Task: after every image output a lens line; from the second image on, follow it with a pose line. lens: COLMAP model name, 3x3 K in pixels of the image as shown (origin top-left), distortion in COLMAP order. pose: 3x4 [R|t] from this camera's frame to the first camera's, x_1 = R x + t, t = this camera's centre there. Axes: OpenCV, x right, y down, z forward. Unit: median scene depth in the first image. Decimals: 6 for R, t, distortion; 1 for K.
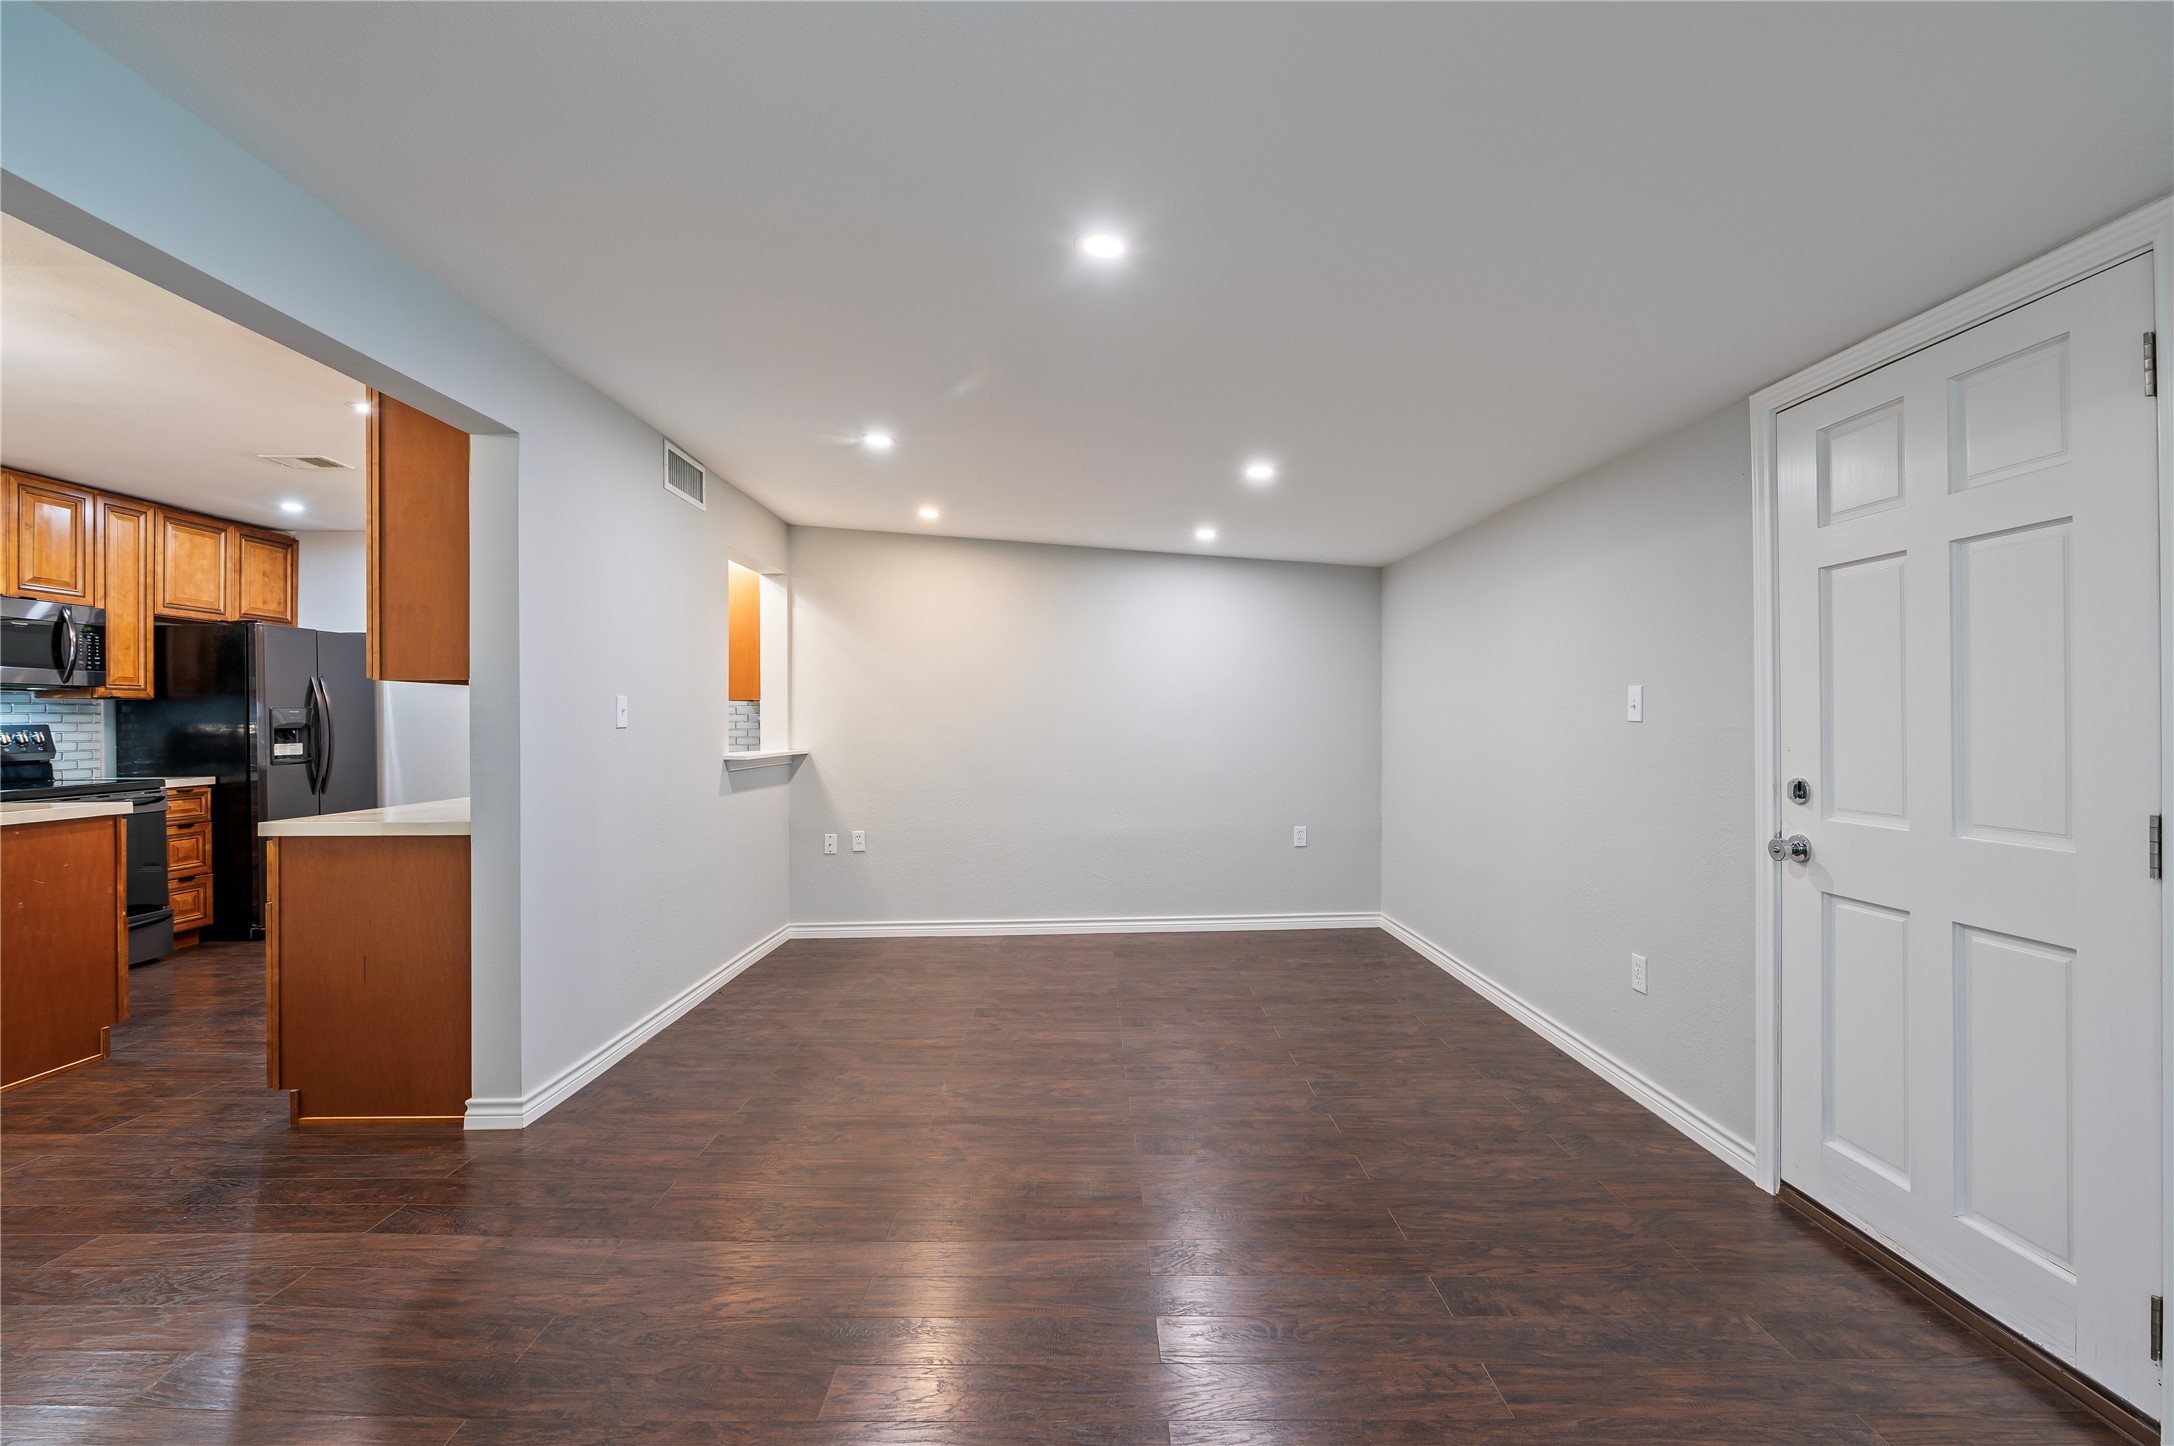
lens RADIAL K [[947.8, 0, 1068.2], [0, 947.8, 718.5], [0, 0, 1]] dist [0.000766, -0.000870]
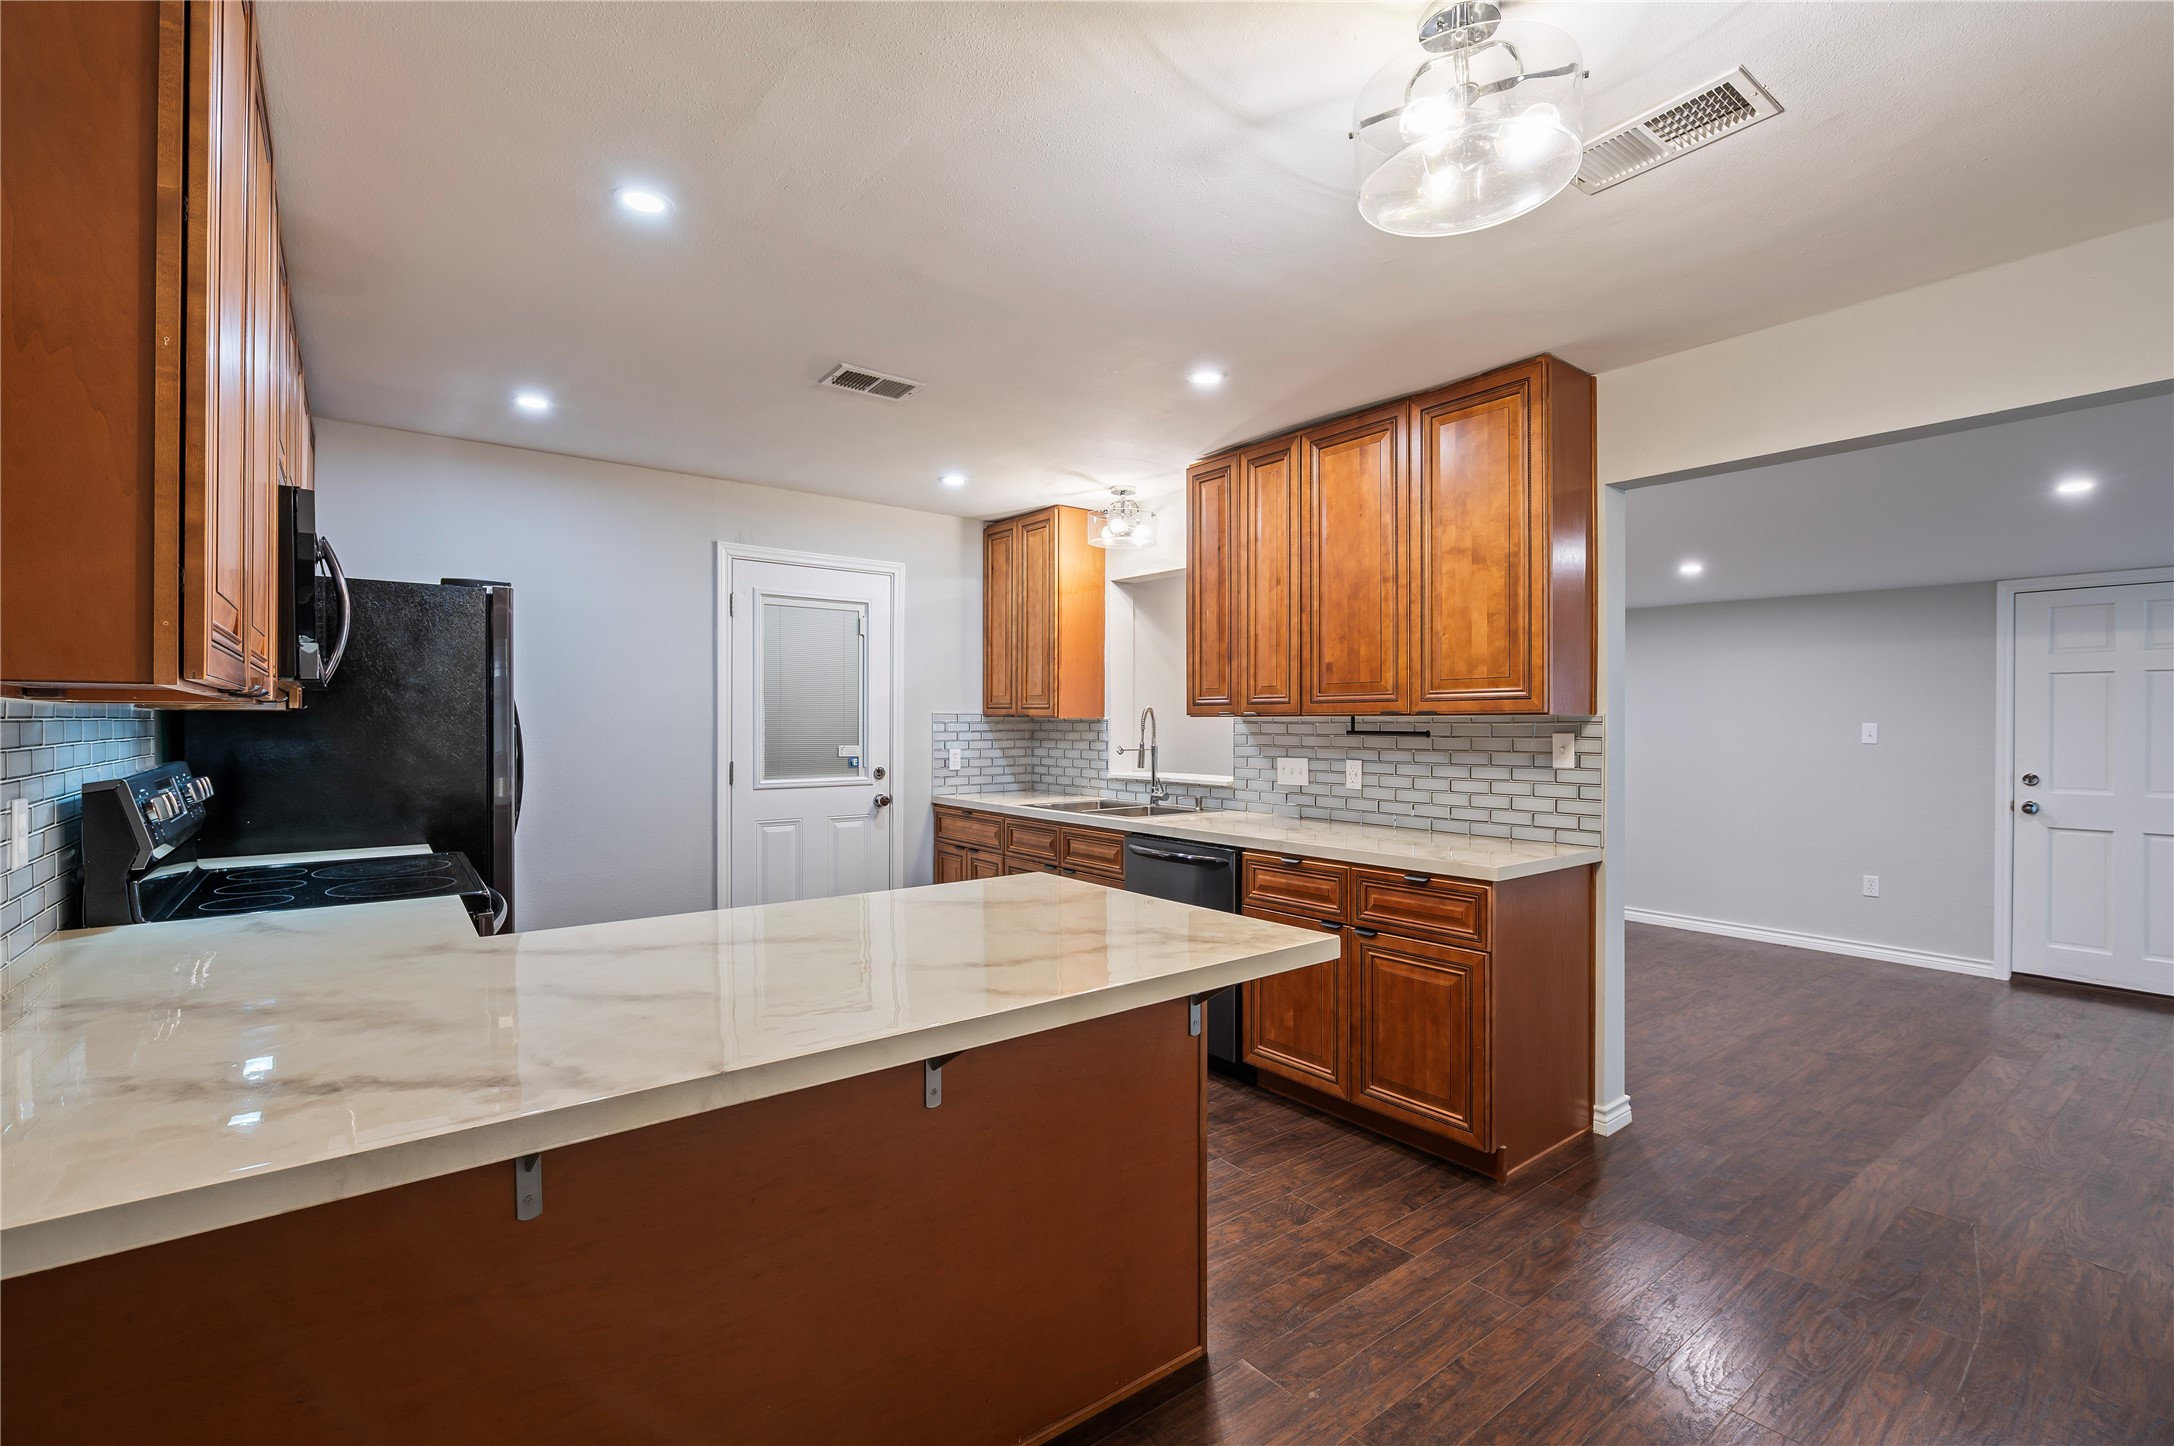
lens RADIAL K [[980.7, 0, 1090.8], [0, 980.7, 725.8], [0, 0, 1]] dist [-0.011621, 0.000645]
pose [[0.790672, 0.003269, 0.612232, -0.988671], [-0.006116, 0.999978, 0.002558, -0.015473], [-0.612210, -0.005767, 0.790674, 0.270677]]
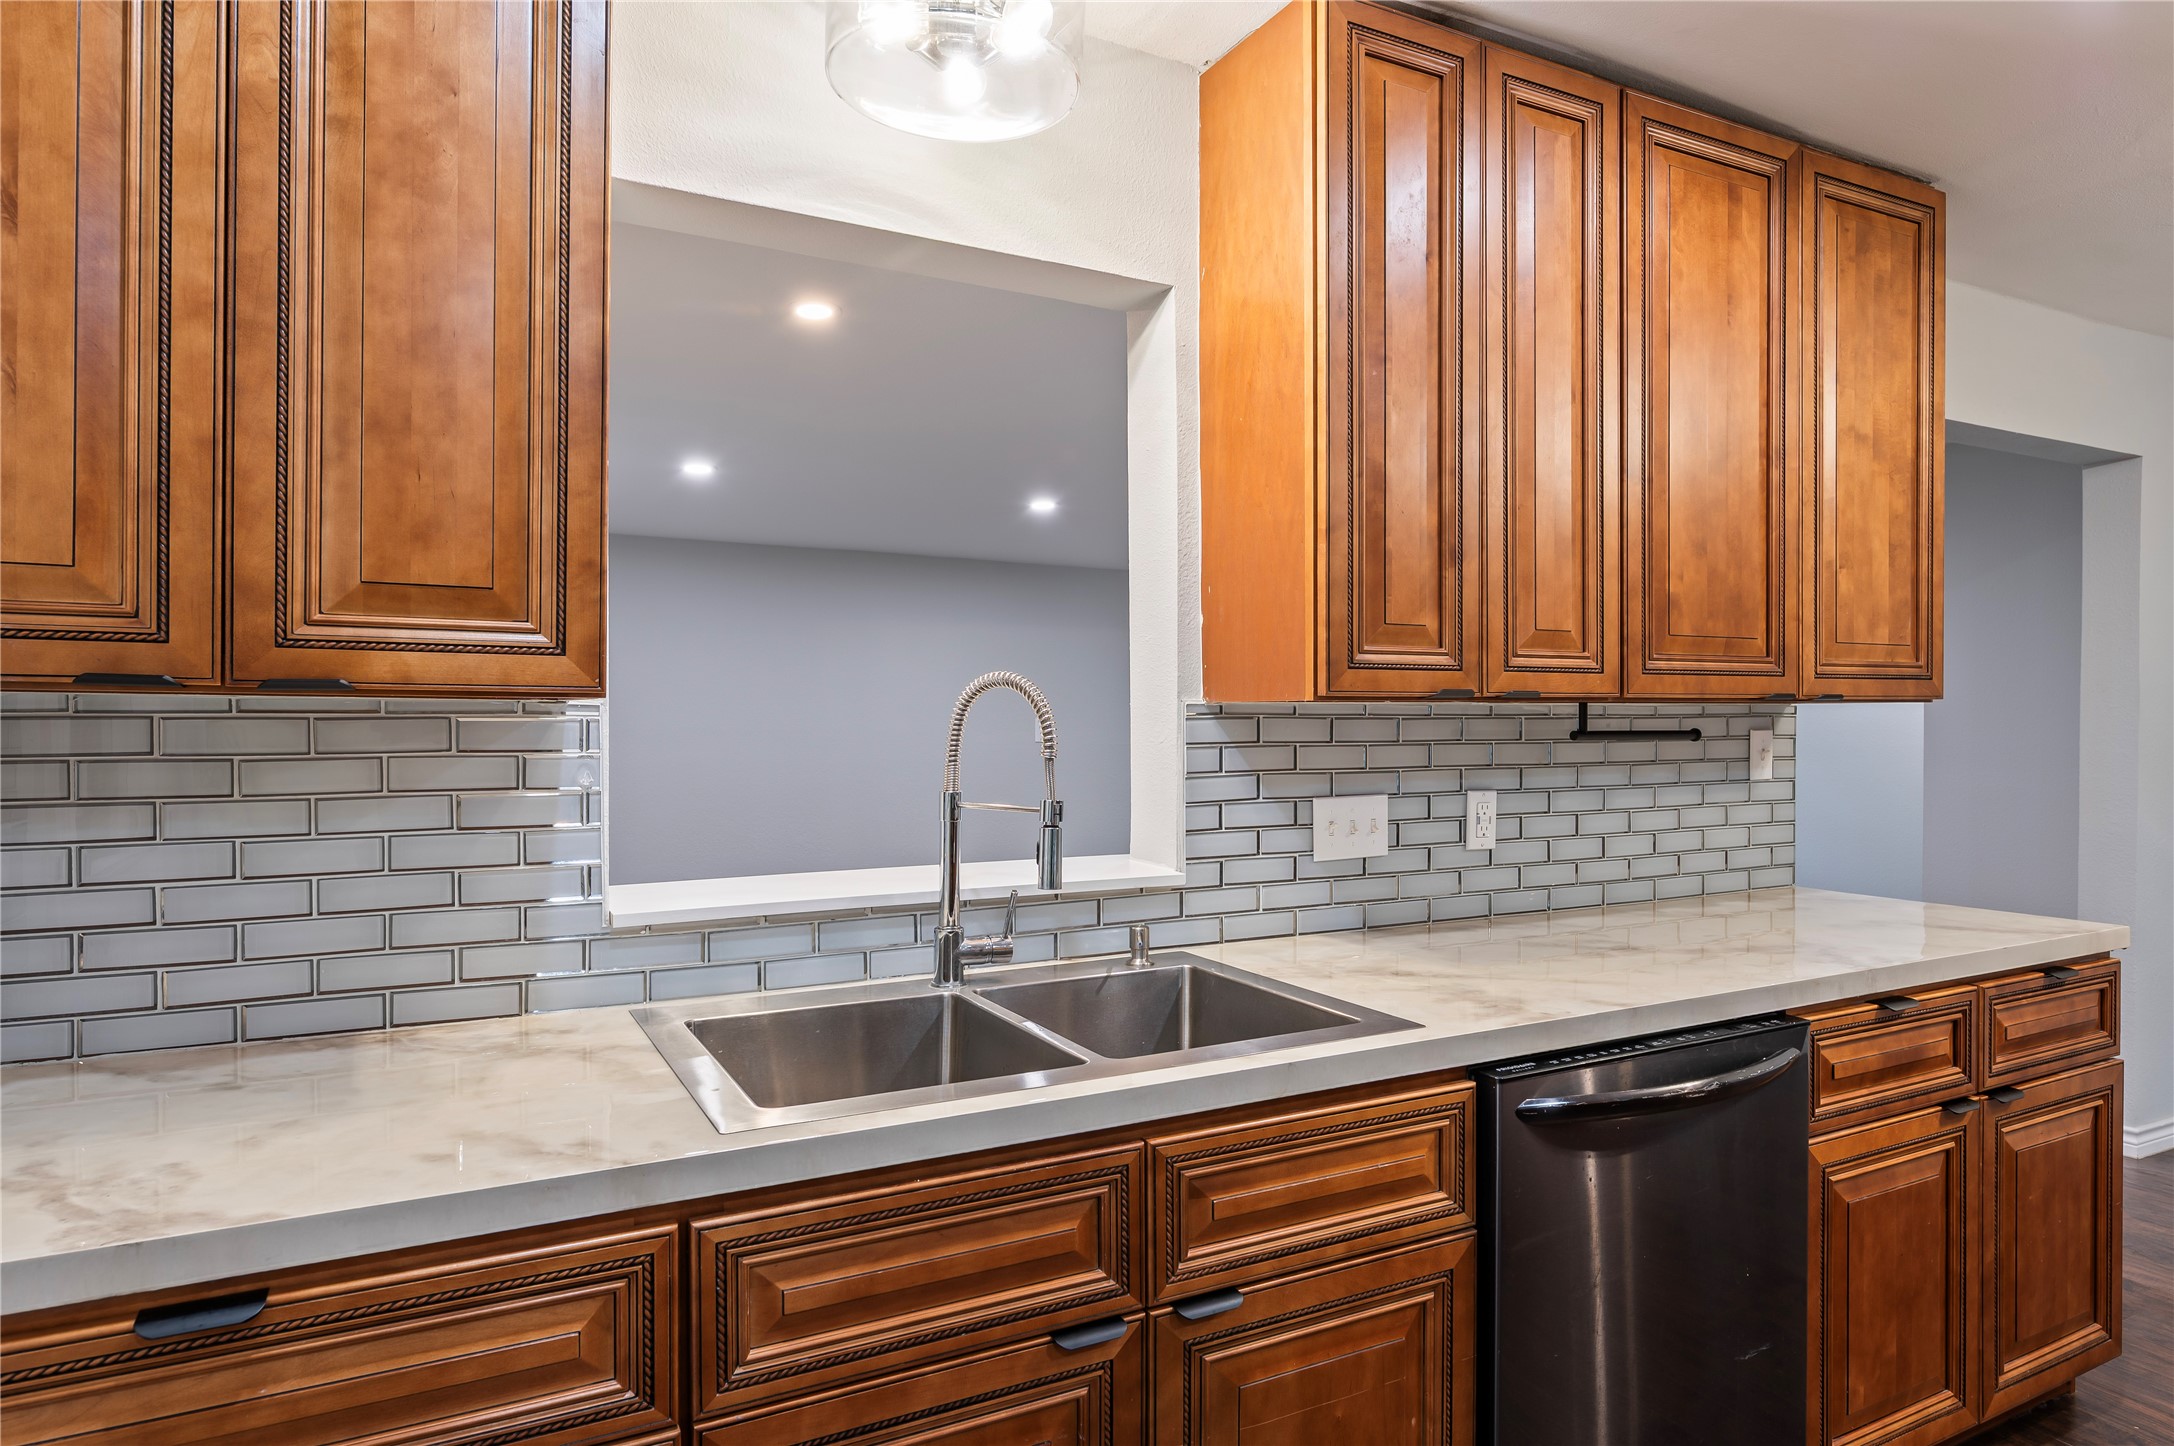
lens RADIAL K [[1210.6, 0, 1099.8], [0, 1210.6, 735.0], [0, 0, 1]] dist [-0.005148, -0.003428]
pose [[-0.452362, -0.003899, 0.891826, -0.704668], [0.003502, 0.999975, 0.006148, -0.013242], [-0.891827, 0.005904, -0.452337, 1.111427]]
